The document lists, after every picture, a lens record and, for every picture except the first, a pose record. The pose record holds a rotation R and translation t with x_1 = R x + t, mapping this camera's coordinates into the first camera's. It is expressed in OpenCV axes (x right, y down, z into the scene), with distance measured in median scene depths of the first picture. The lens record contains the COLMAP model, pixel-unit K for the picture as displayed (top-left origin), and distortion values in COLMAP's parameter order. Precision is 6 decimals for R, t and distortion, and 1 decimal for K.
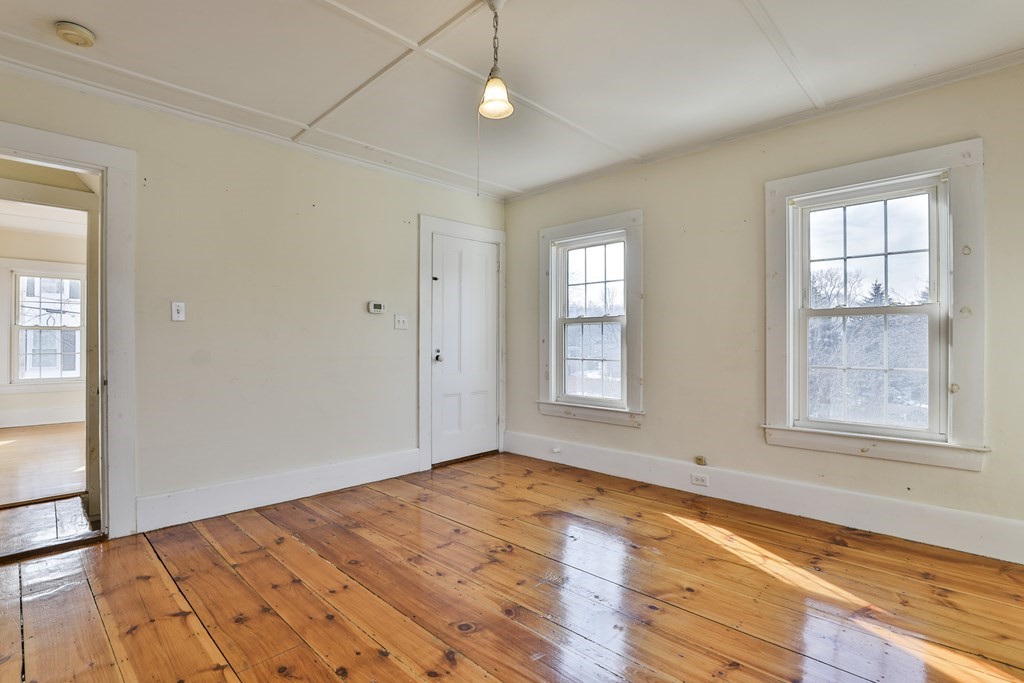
lens RADIAL K [[476.0, 0, 512.4], [0, 476.0, 339.0], [0, 0, 1]] dist [-0.027188, 0.000690]
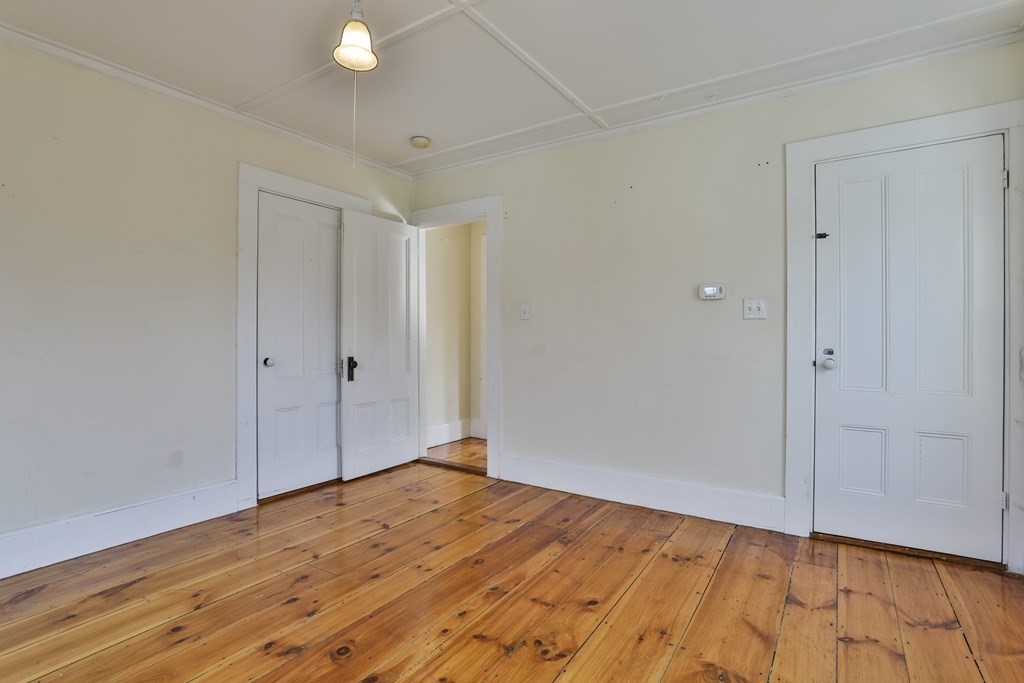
lens RADIAL K [[496.8, 0, 543.7], [0, 496.8, 337.1], [0, 0, 1]] dist [-0.034465, 0.000563]
pose [[0.215424, -0.000641, -0.976520, 0.520287], [0.004353, 0.999990, 0.000304, 0.005461], [0.976511, -0.004316, 0.215425, 0.683755]]
